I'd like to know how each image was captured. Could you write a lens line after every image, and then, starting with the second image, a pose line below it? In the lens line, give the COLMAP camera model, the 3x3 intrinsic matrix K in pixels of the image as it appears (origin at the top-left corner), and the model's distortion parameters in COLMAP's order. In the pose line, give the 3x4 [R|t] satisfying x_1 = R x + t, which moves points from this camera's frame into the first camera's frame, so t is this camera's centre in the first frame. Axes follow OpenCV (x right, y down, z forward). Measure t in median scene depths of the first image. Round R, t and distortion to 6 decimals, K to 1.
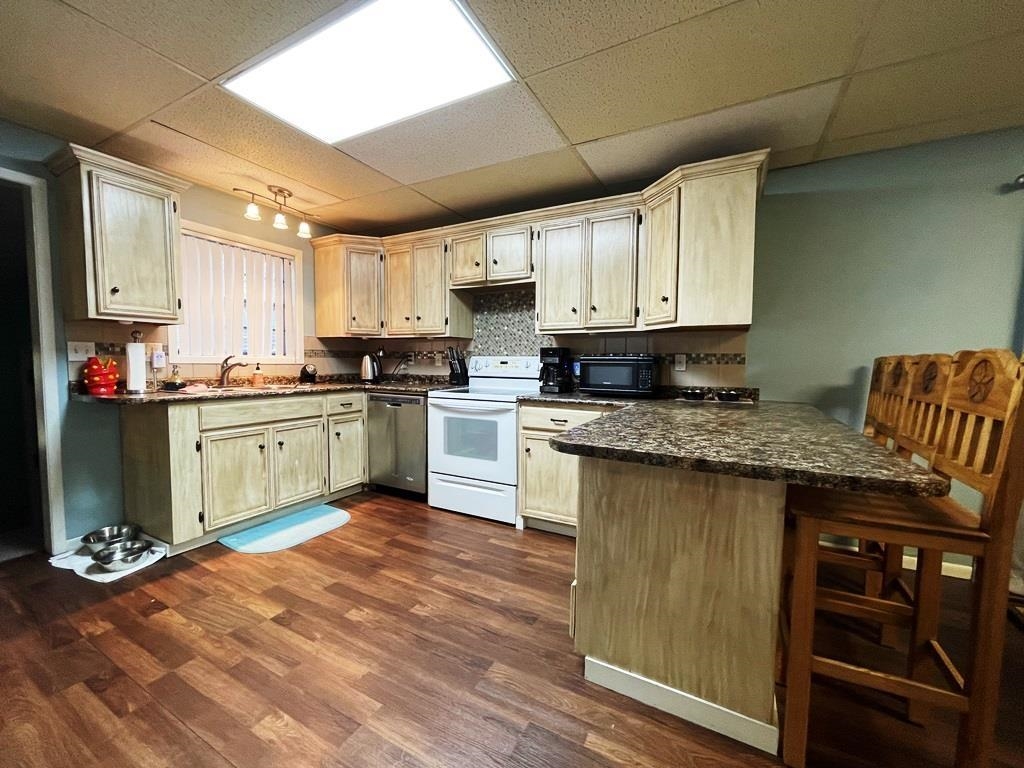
lens RADIAL K [[415.3, 0, 511.7], [0, 415.3, 386.1], [0, 0, 1]] dist [0.001303, 0.000317]
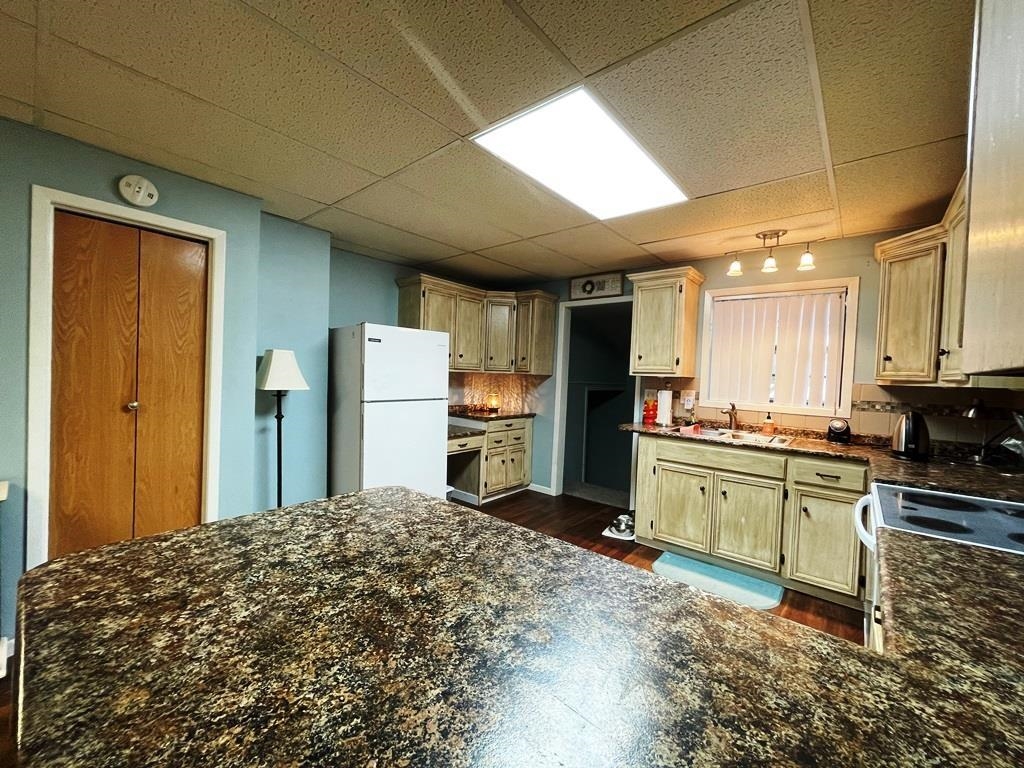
lens RADIAL K [[415.3, 0, 509.8], [0, 415.3, 386.6], [0, 0, 1]] dist [0.001303, 0.000317]
pose [[-0.213249, 0.013314, -0.976907, 0.536250], [-0.096445, 0.994736, 0.034610, -0.103034], [0.972226, 0.101599, -0.210843, 0.698382]]
